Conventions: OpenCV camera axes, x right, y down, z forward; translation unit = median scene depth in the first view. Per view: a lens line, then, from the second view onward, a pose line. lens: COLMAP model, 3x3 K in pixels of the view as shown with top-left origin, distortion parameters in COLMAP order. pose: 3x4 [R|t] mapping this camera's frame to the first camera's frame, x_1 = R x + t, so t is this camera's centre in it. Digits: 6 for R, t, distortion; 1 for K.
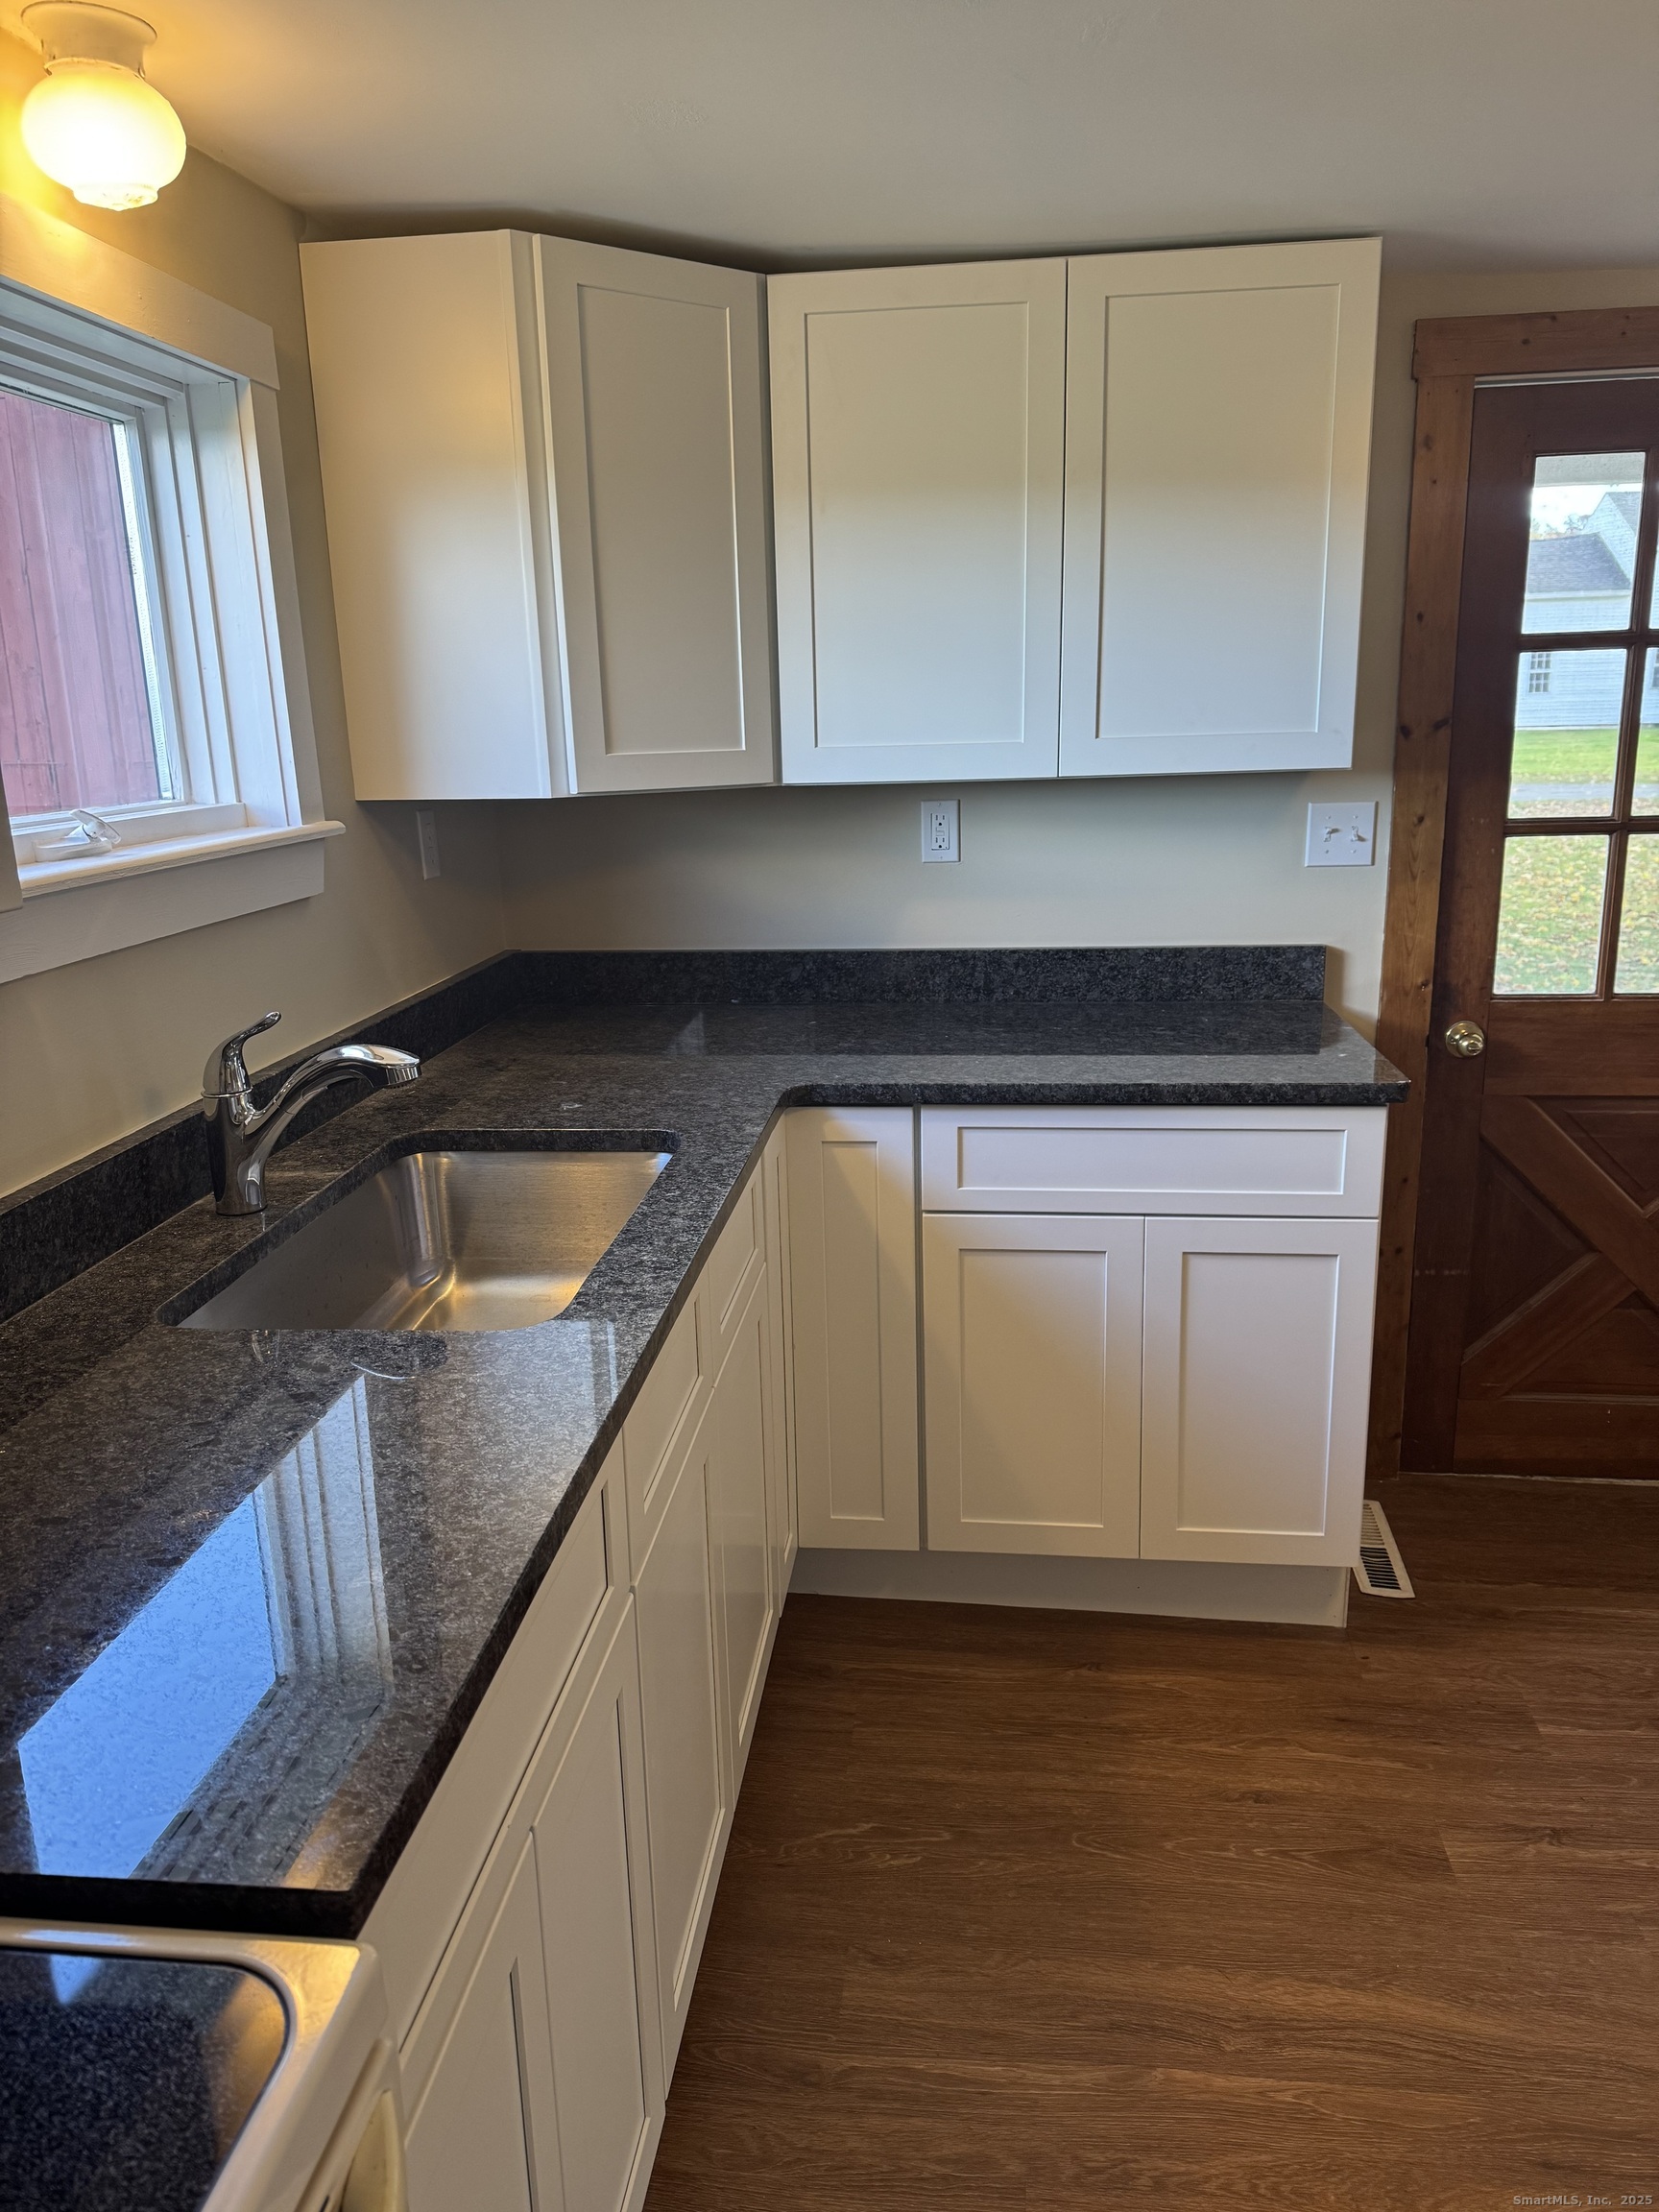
lens RADIAL K [[1553.0, 0, 829.5], [0, 1553.0, 1106.0], [0, 0, 1]] dist [0.069735, -0.087200]
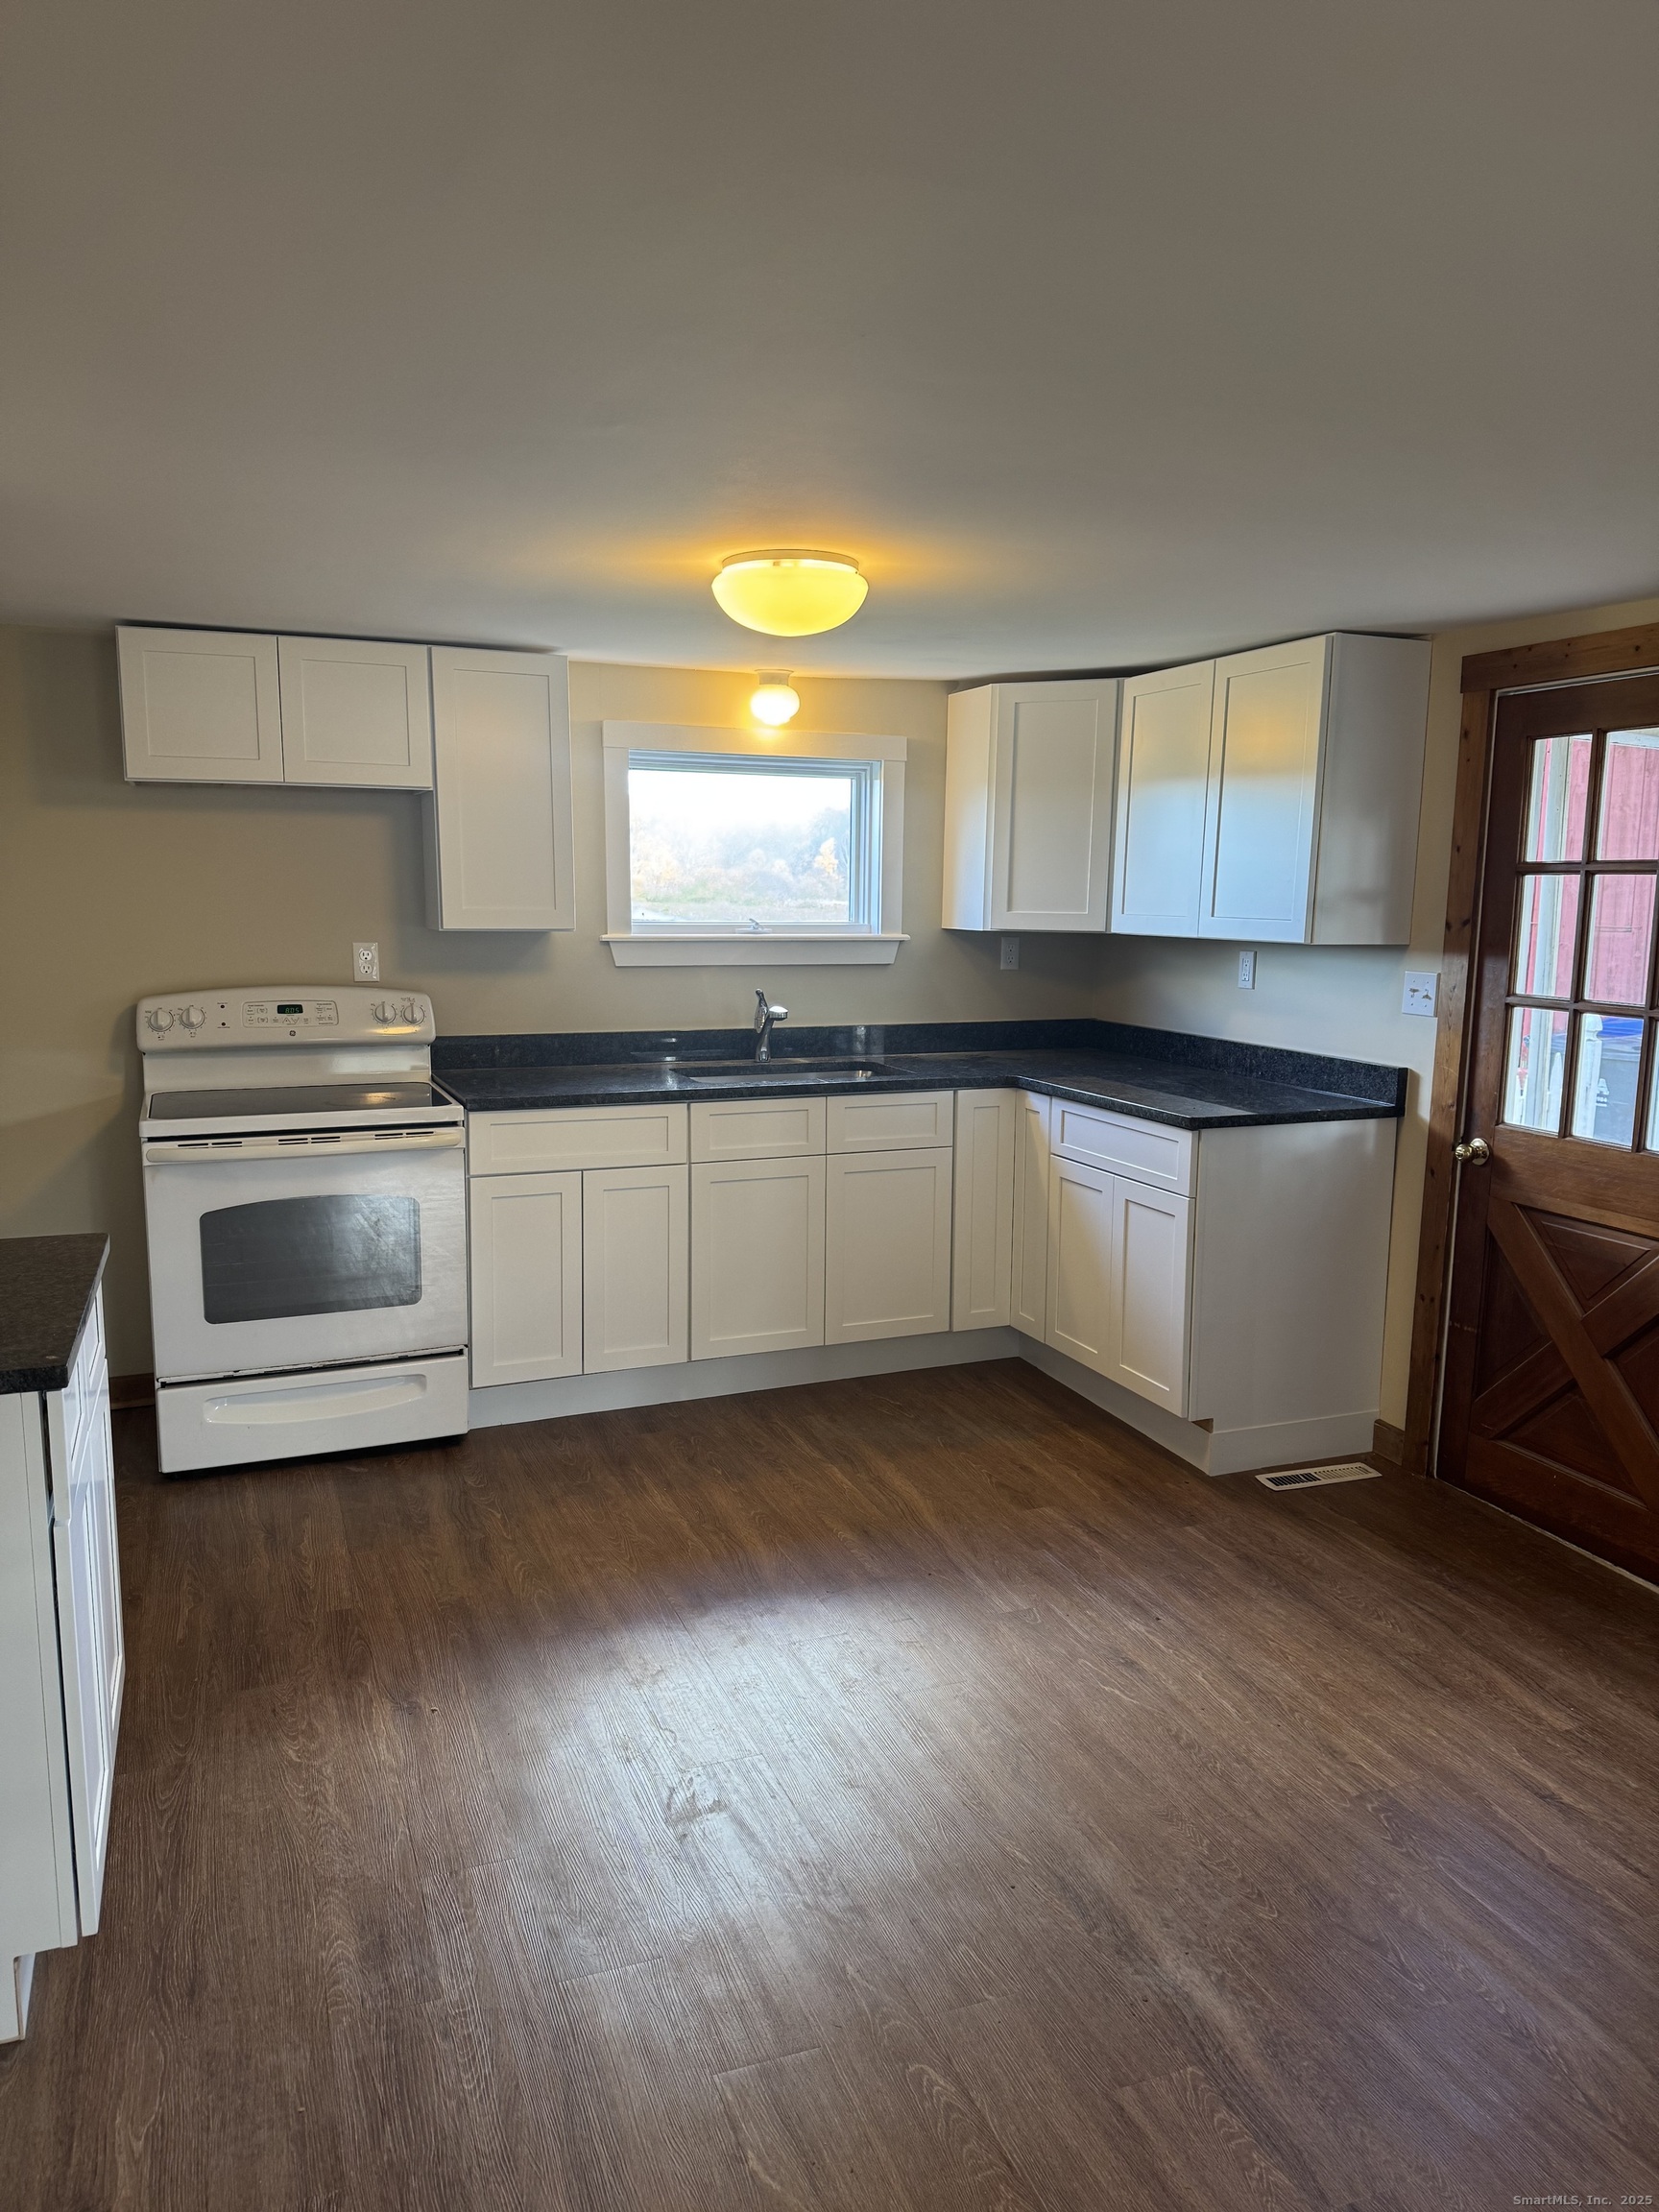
lens RADIAL K [[1535.7, 0, 820.0], [0, 1535.7, 1120.3], [0, 0, 1]] dist [0.070076, -0.086271]
pose [[0.470305, 0.166010, -0.866749, 1.489466], [-0.241163, 0.968940, 0.054725, -0.005309], [0.848913, 0.183291, 0.495733, -0.176056]]
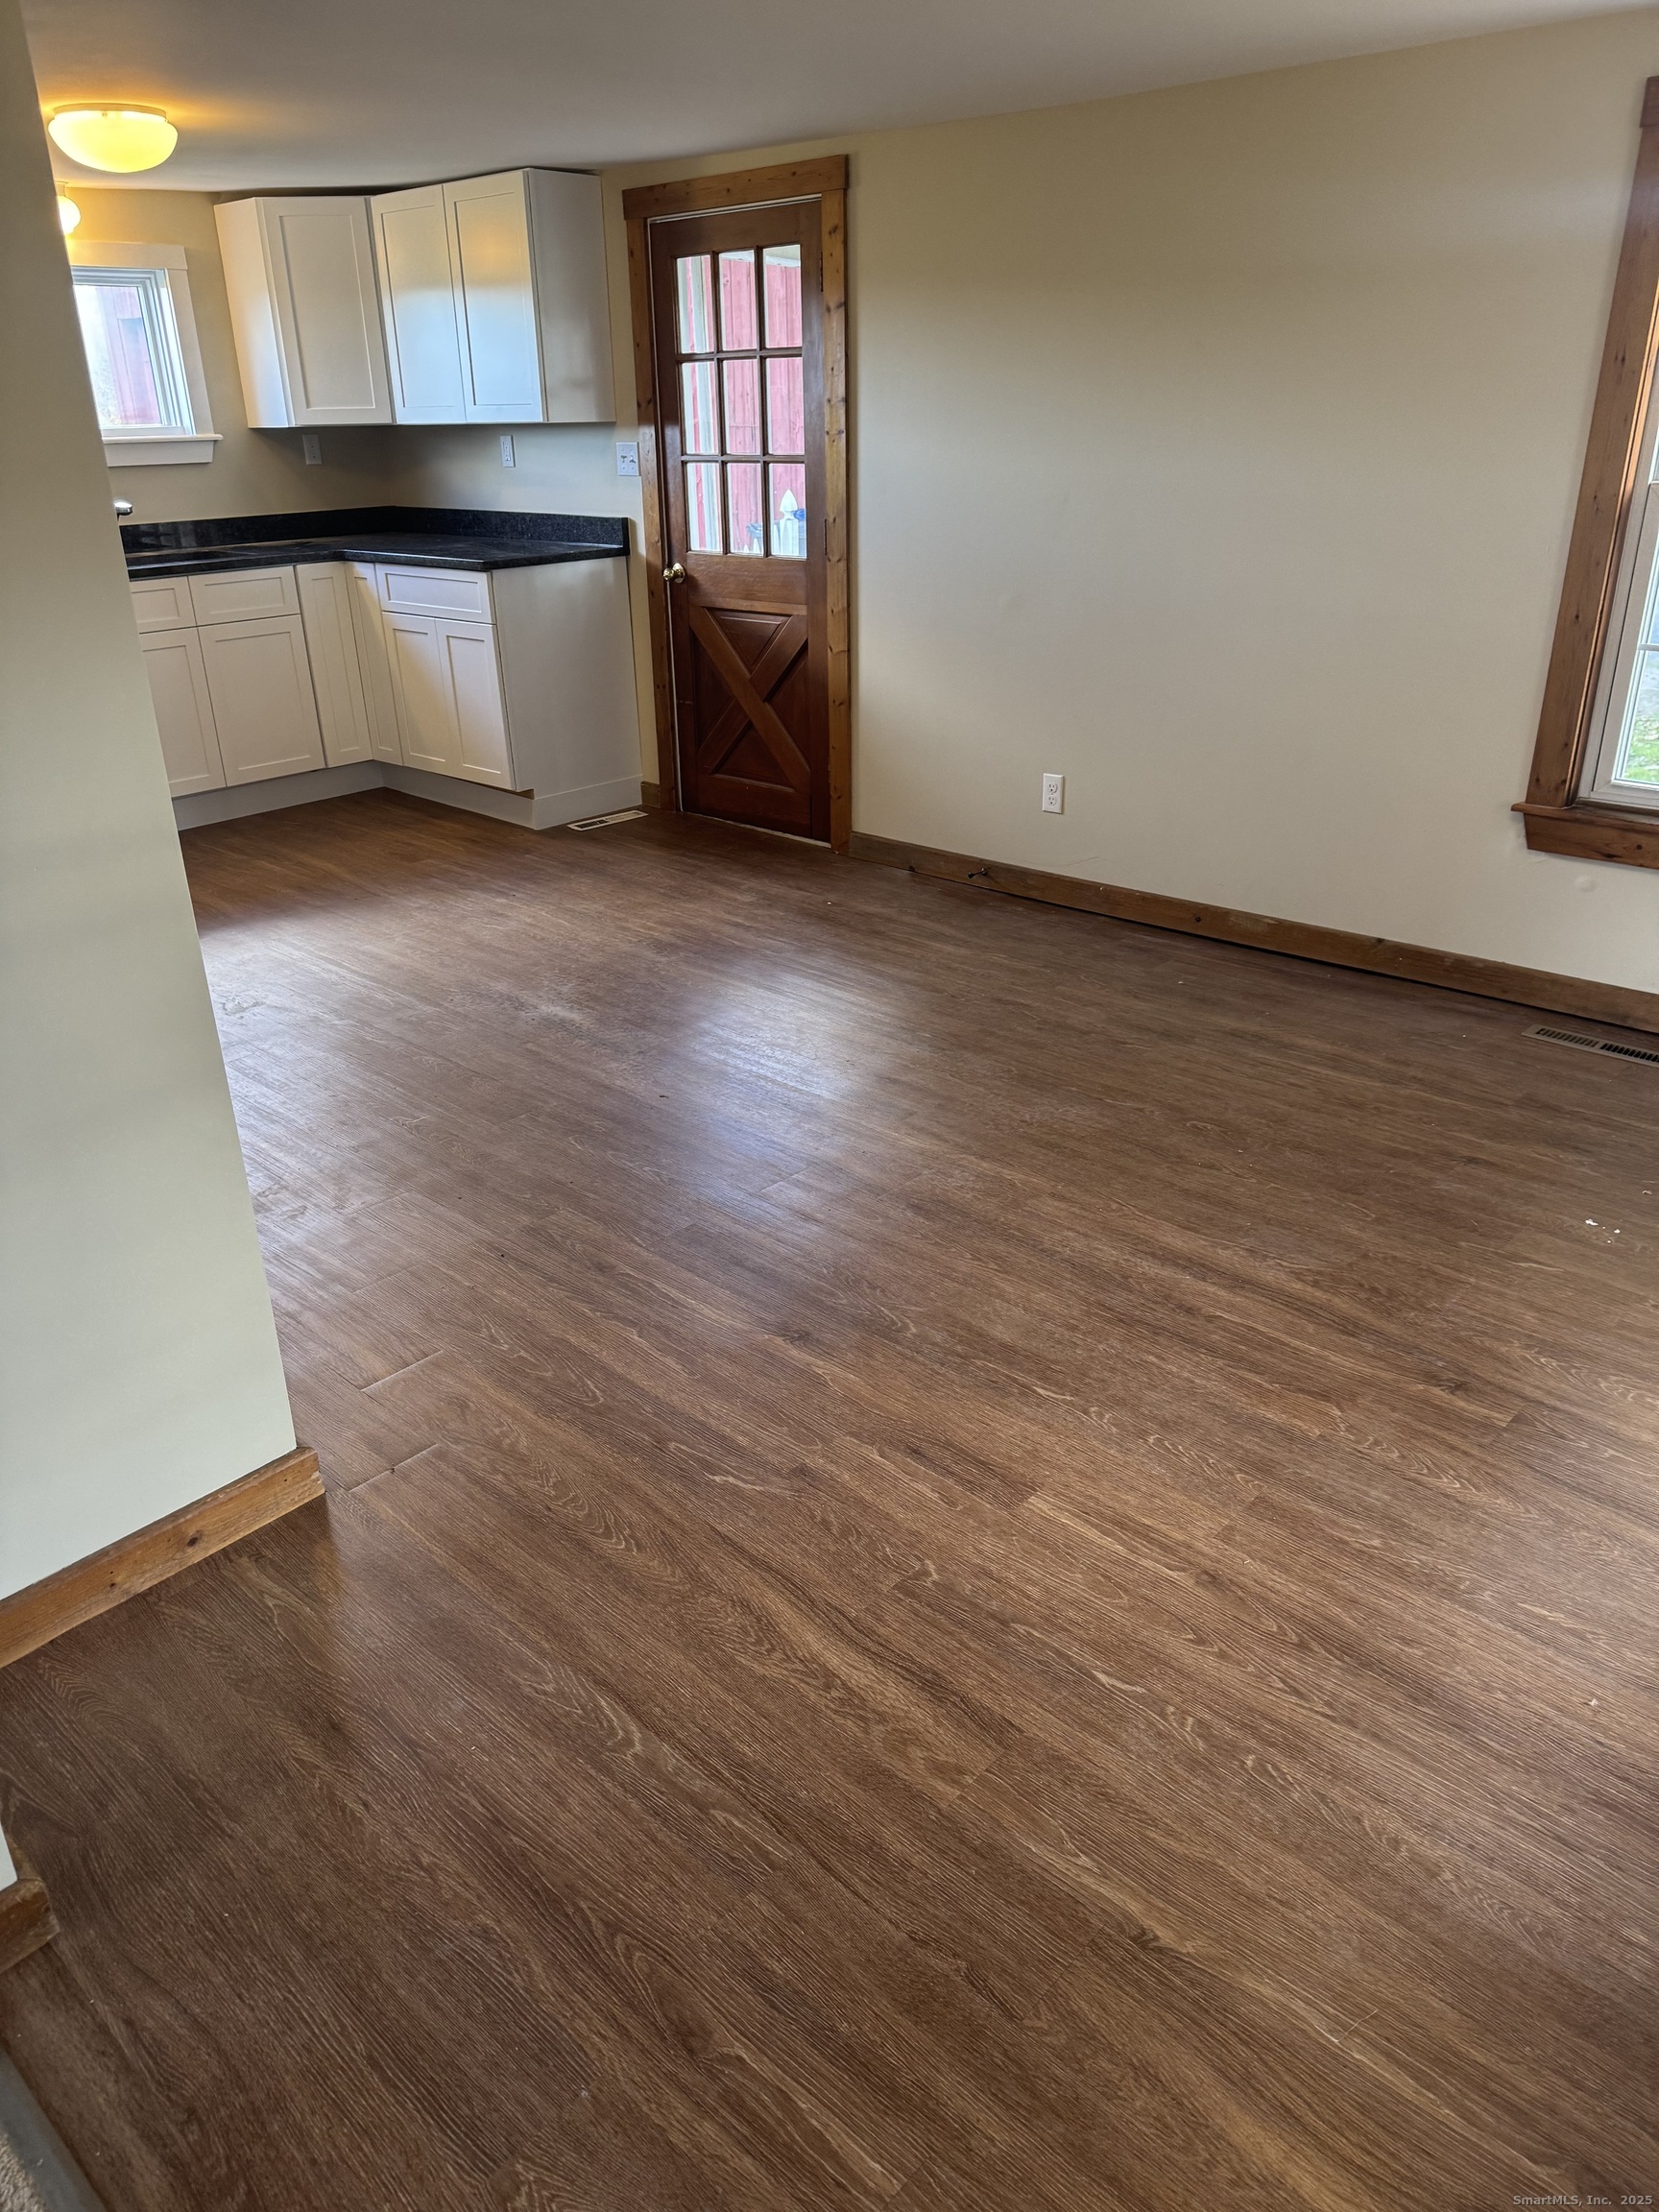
lens RADIAL K [[1535.7, 0, 820.0], [0, 1535.7, 1120.3], [0, 0, 1]] dist [0.070076, -0.086271]
pose [[0.807329, 0.254257, -0.532516, 2.036514], [-0.148081, 0.960830, 0.234261, 0.157283], [0.571219, -0.110270, 0.813357, -0.656746]]
